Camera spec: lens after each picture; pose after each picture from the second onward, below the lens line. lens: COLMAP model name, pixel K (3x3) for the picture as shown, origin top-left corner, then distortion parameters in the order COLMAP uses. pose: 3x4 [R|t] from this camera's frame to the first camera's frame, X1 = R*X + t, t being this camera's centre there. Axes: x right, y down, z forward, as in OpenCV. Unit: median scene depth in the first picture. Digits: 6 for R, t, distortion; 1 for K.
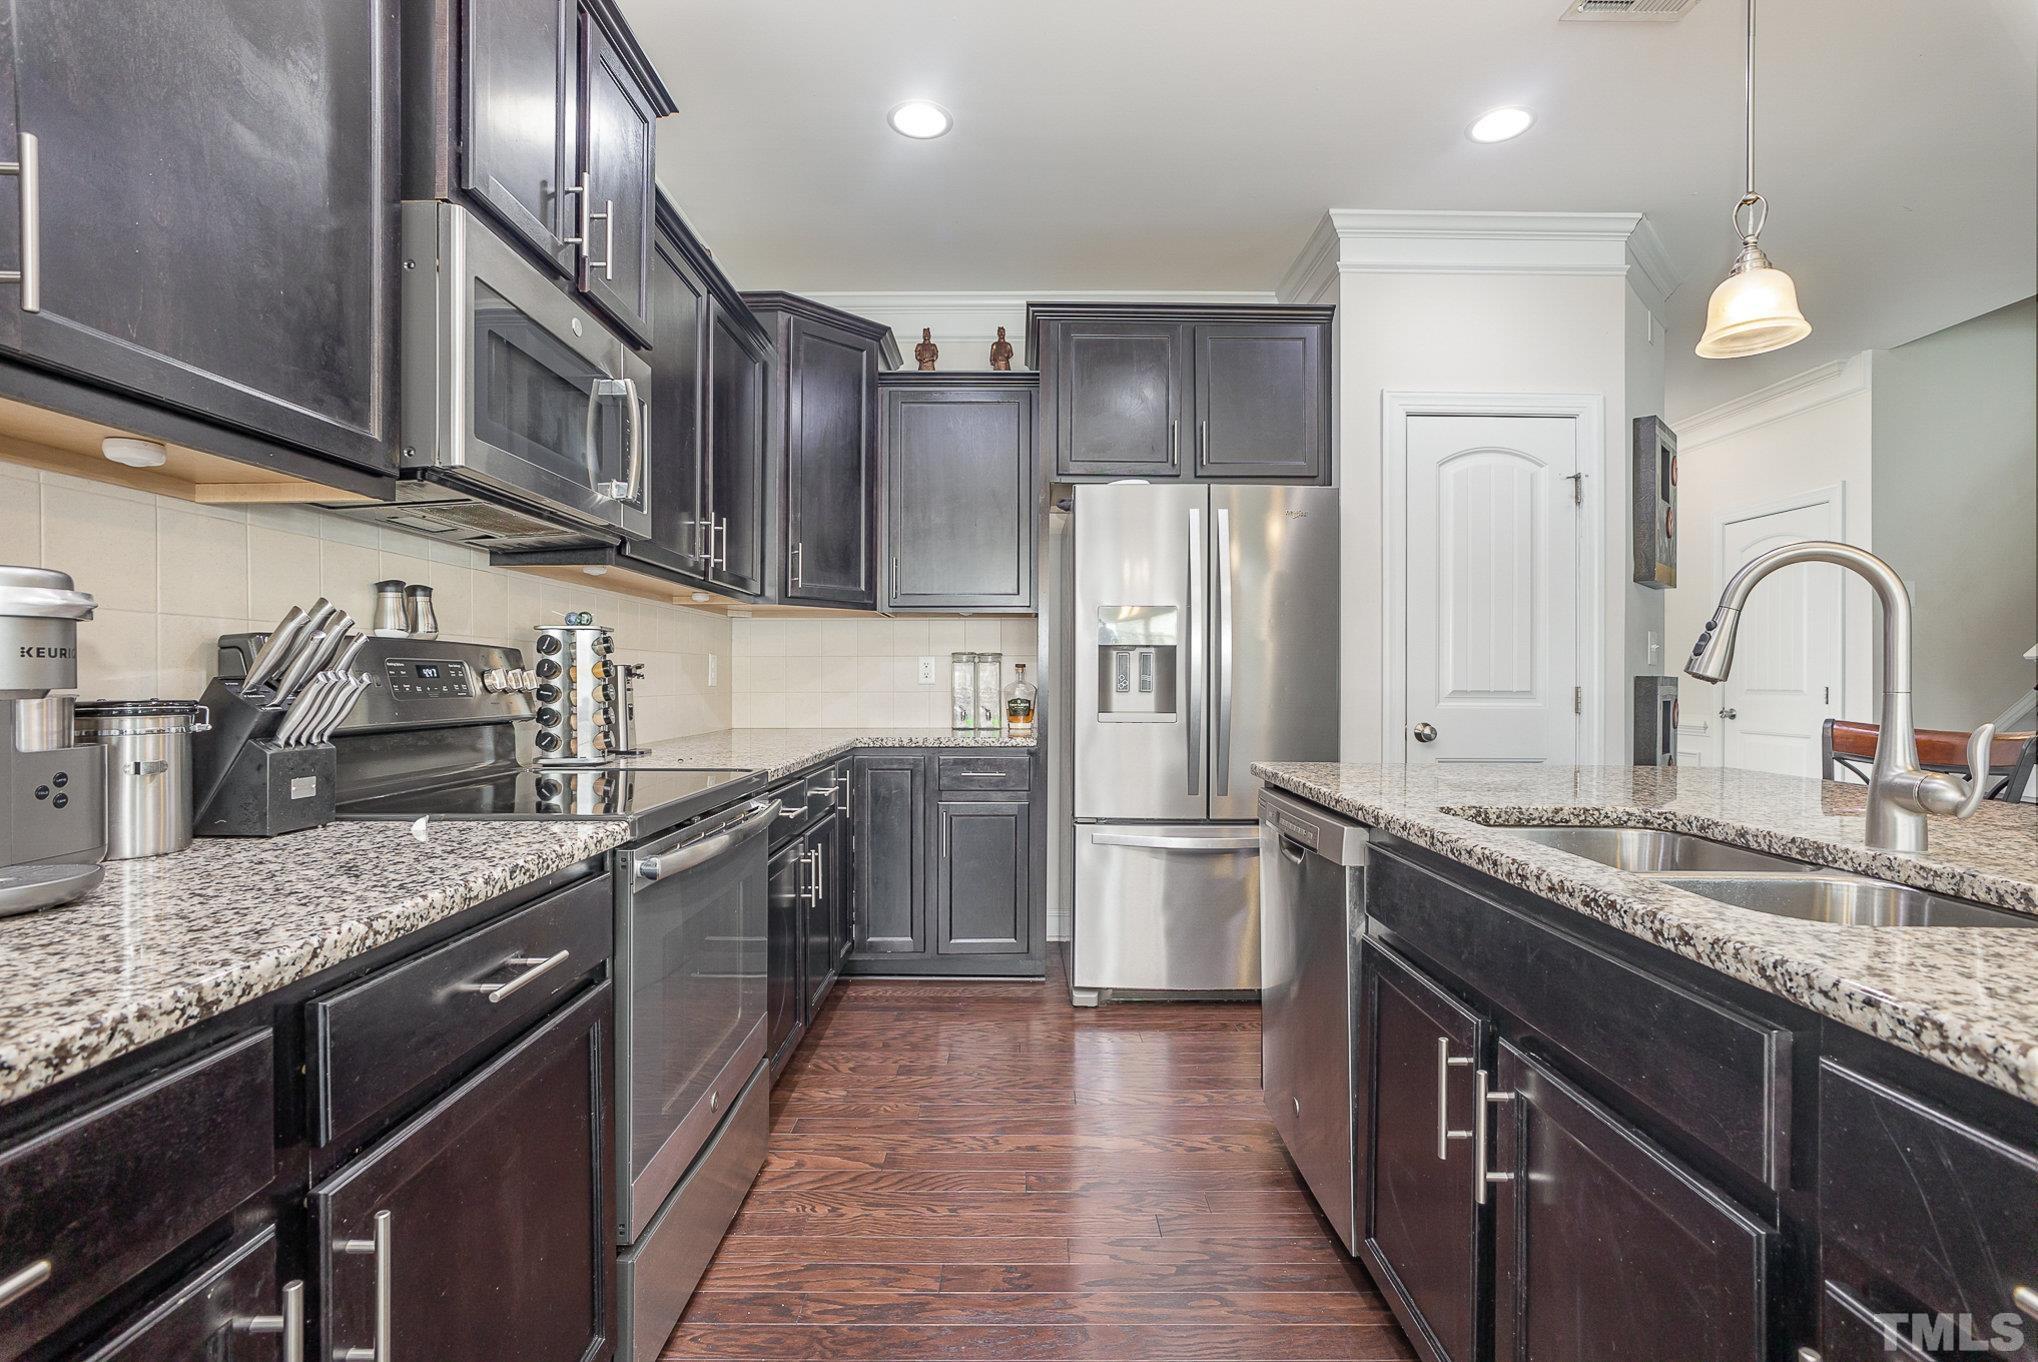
lens RADIAL K [[914.5, 0, 1012.1], [0, 914.5, 685.6], [0, 0, 1]] dist [0.000691, 0.000214]
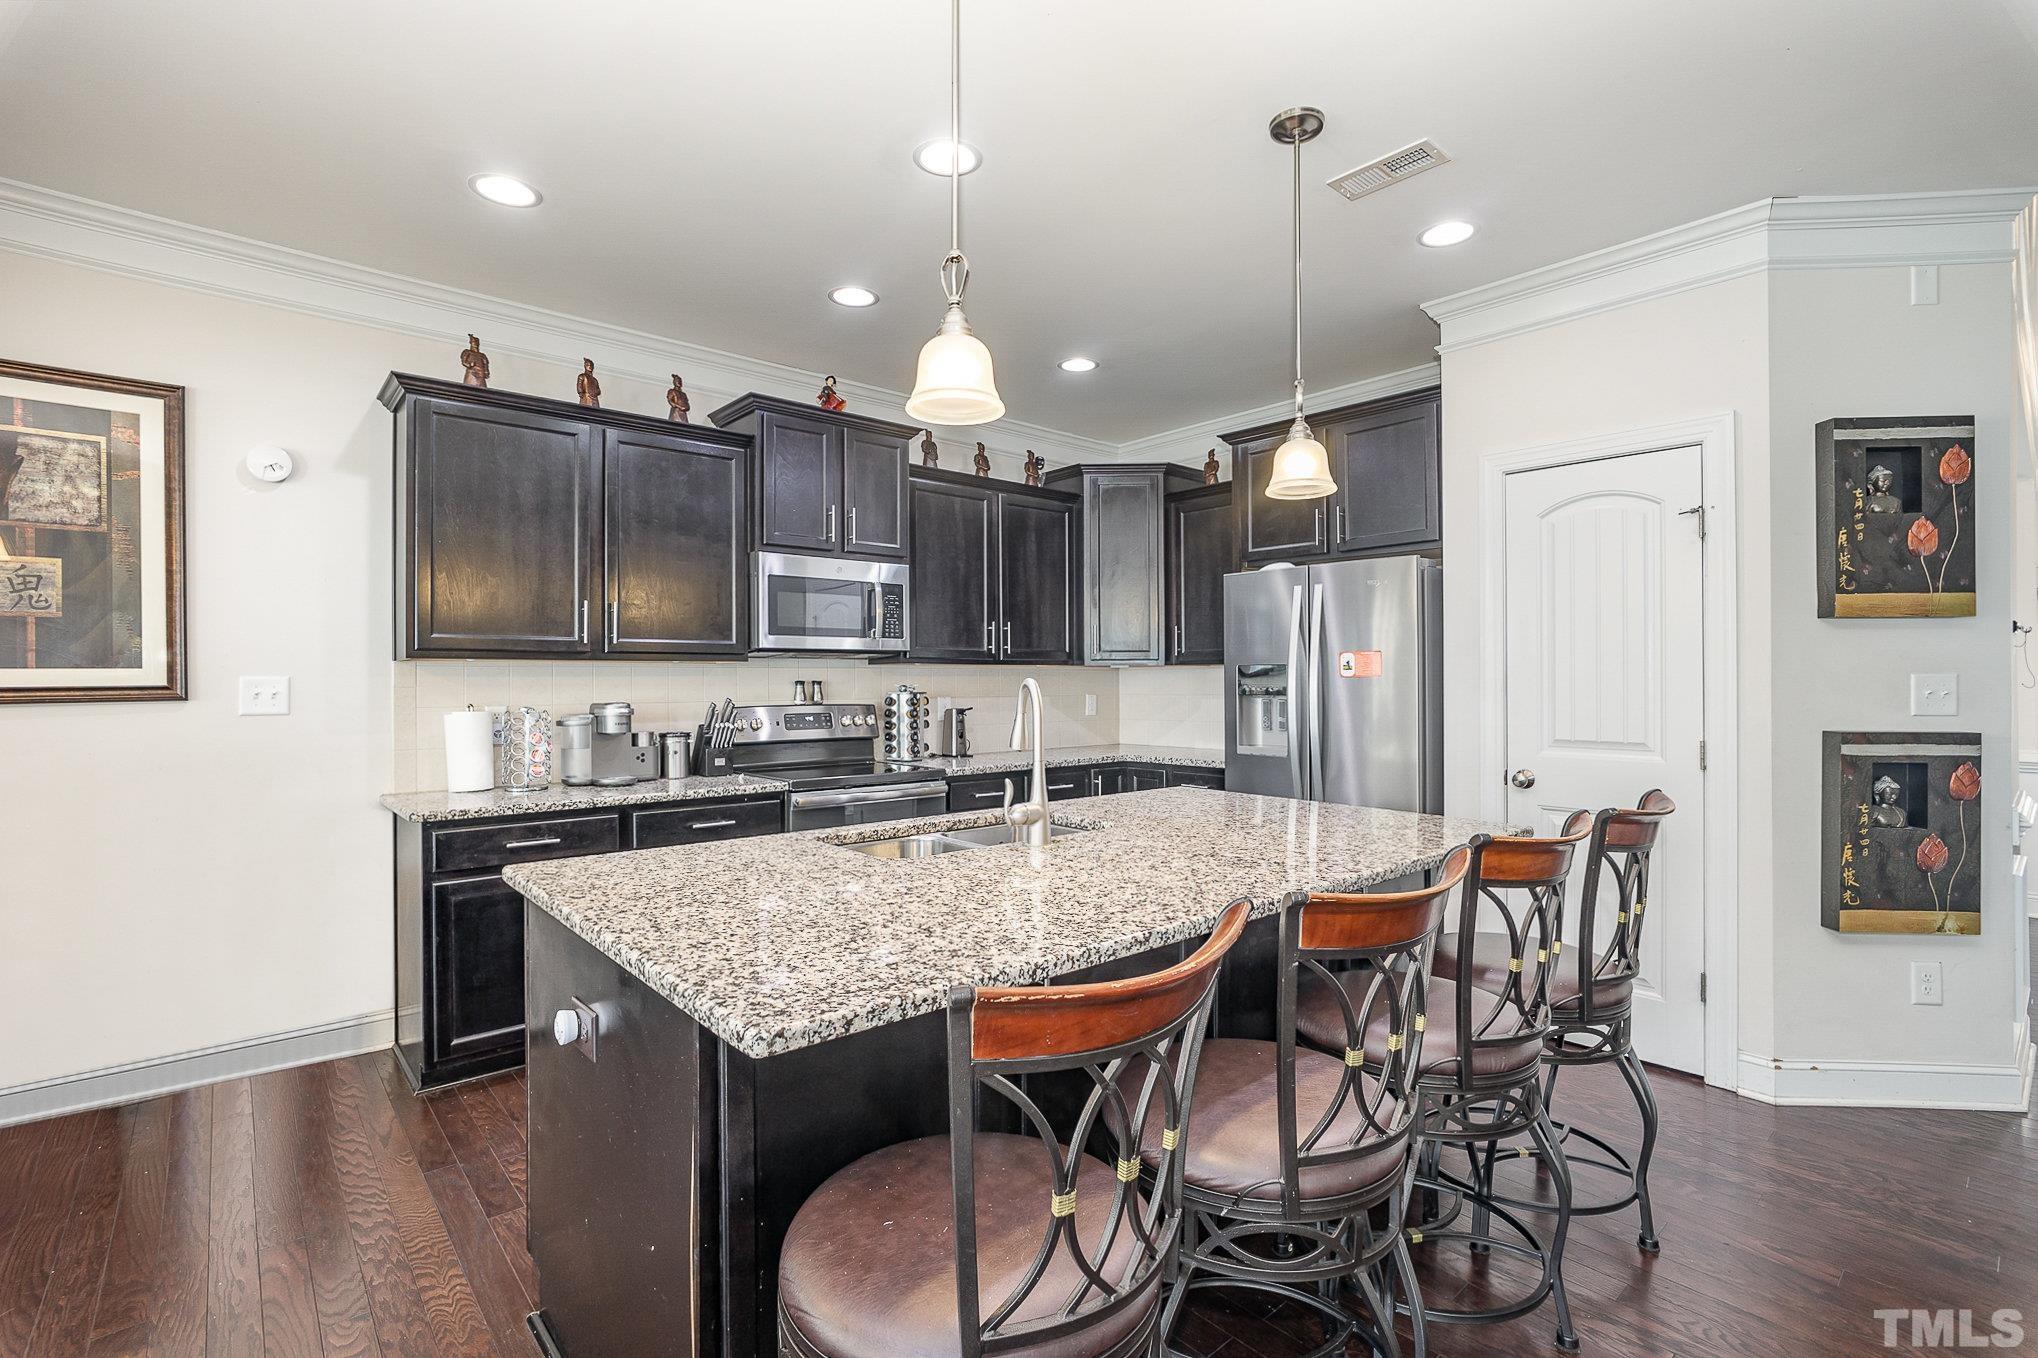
lens RADIAL K [[914.5, 0, 1012.1], [0, 914.5, 683.6], [0, 0, 1]] dist [0.000691, 0.000214]
pose [[0.663673, -0.004469, -0.748009, 1.206883], [0.000736, 0.999986, -0.005321, -0.073658], [0.748022, 0.002981, 0.663667, -0.161214]]
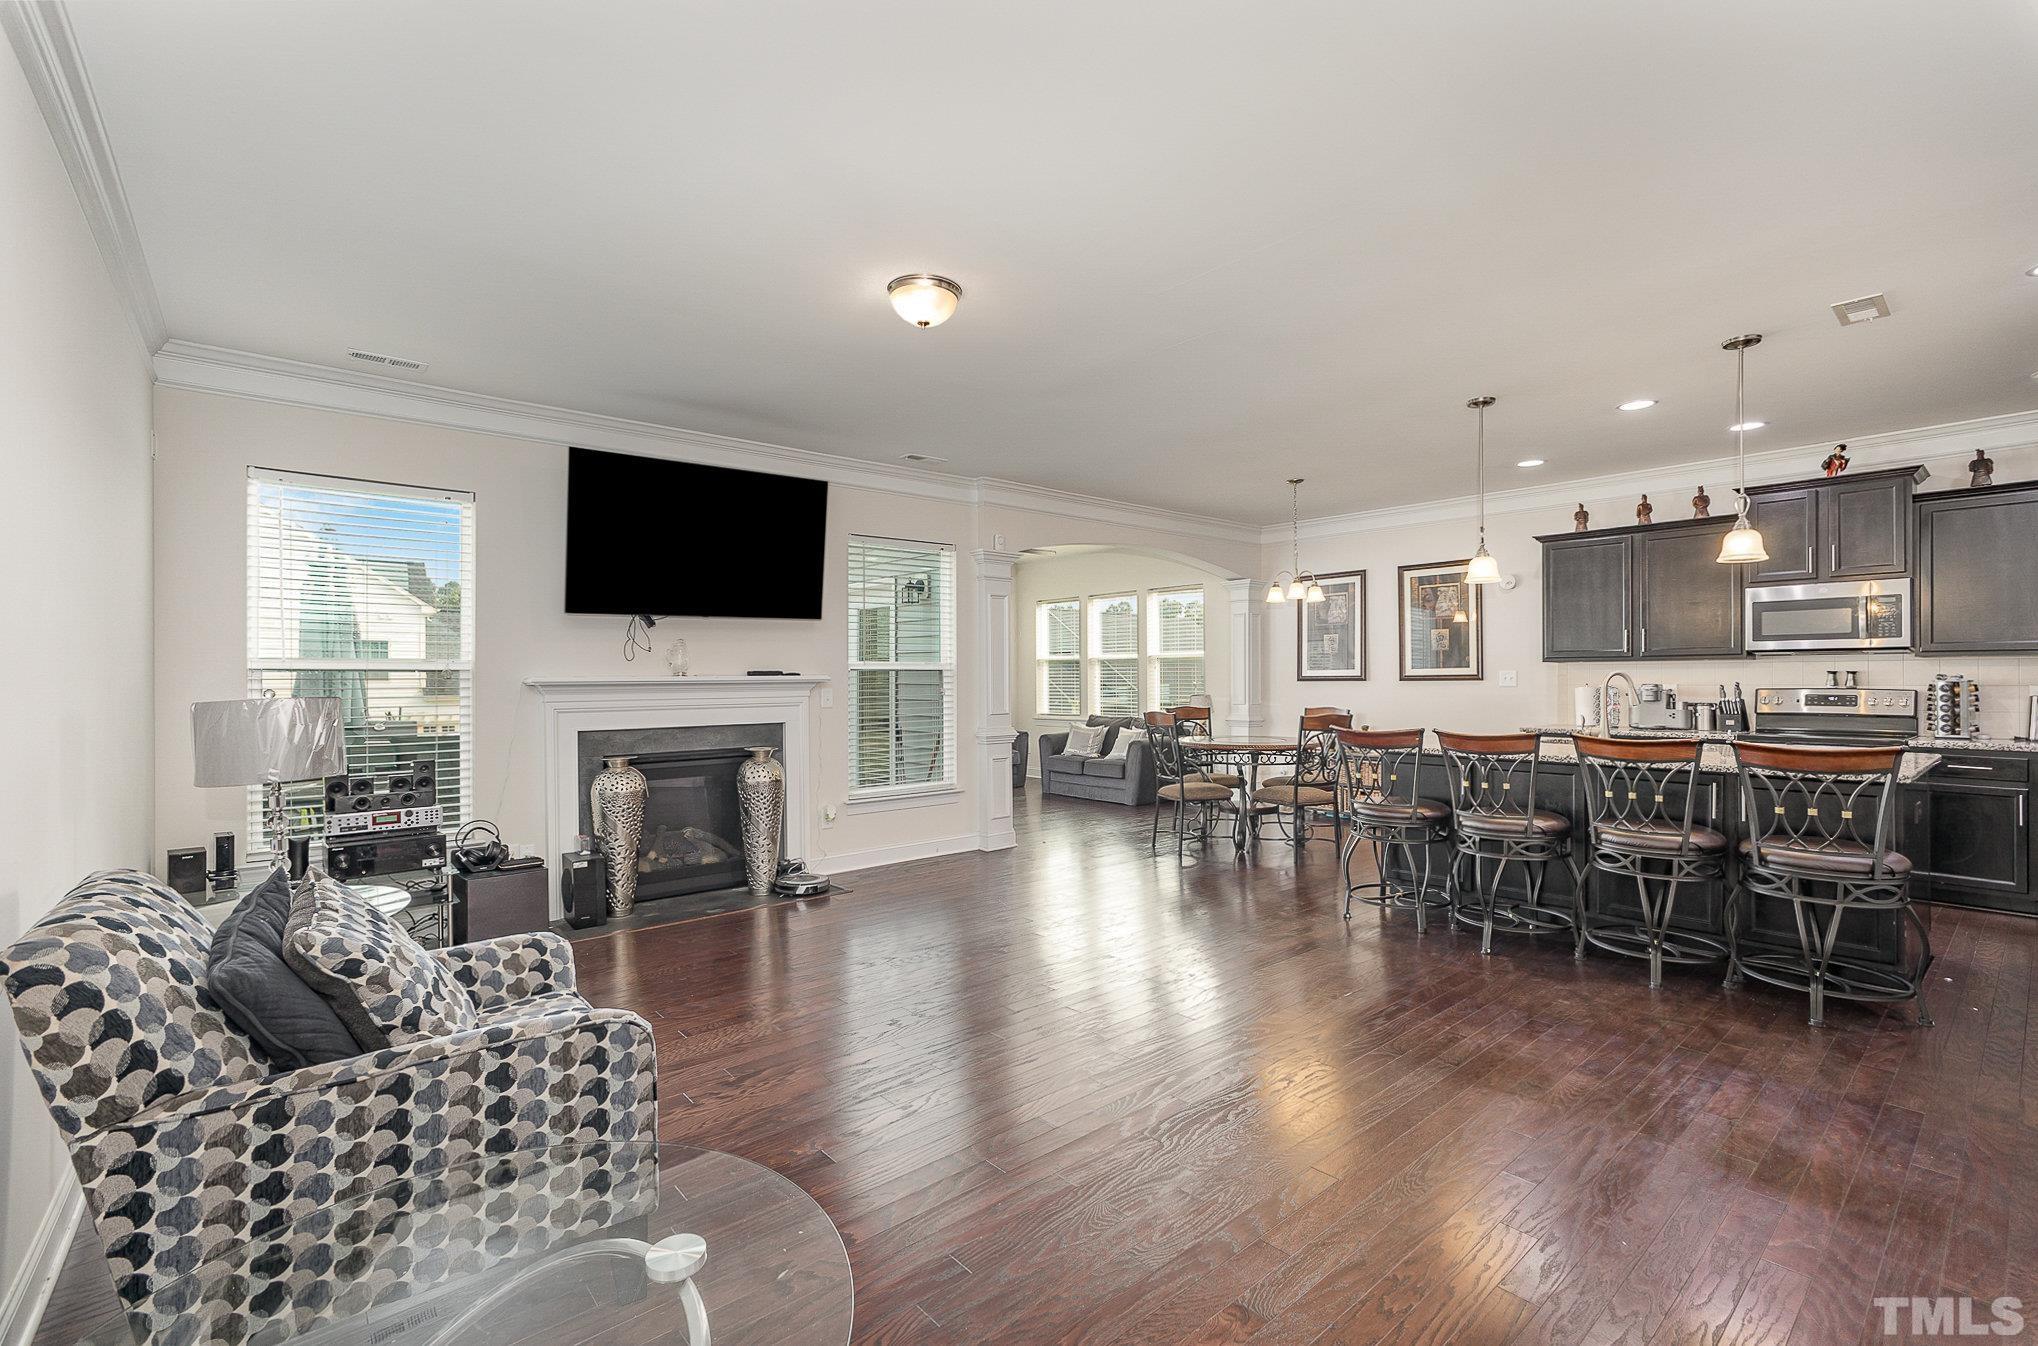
lens RADIAL K [[891.6, 0, 1019.0], [0, 891.6, 673.0], [0, 0, 1]] dist [-0.000877, -0.000045]
pose [[-0.761319, -0.004821, -0.648359, 2.874183], [-0.003543, 0.999988, -0.003275, -0.067253], [0.648368, -0.000197, -0.761327, 1.220826]]
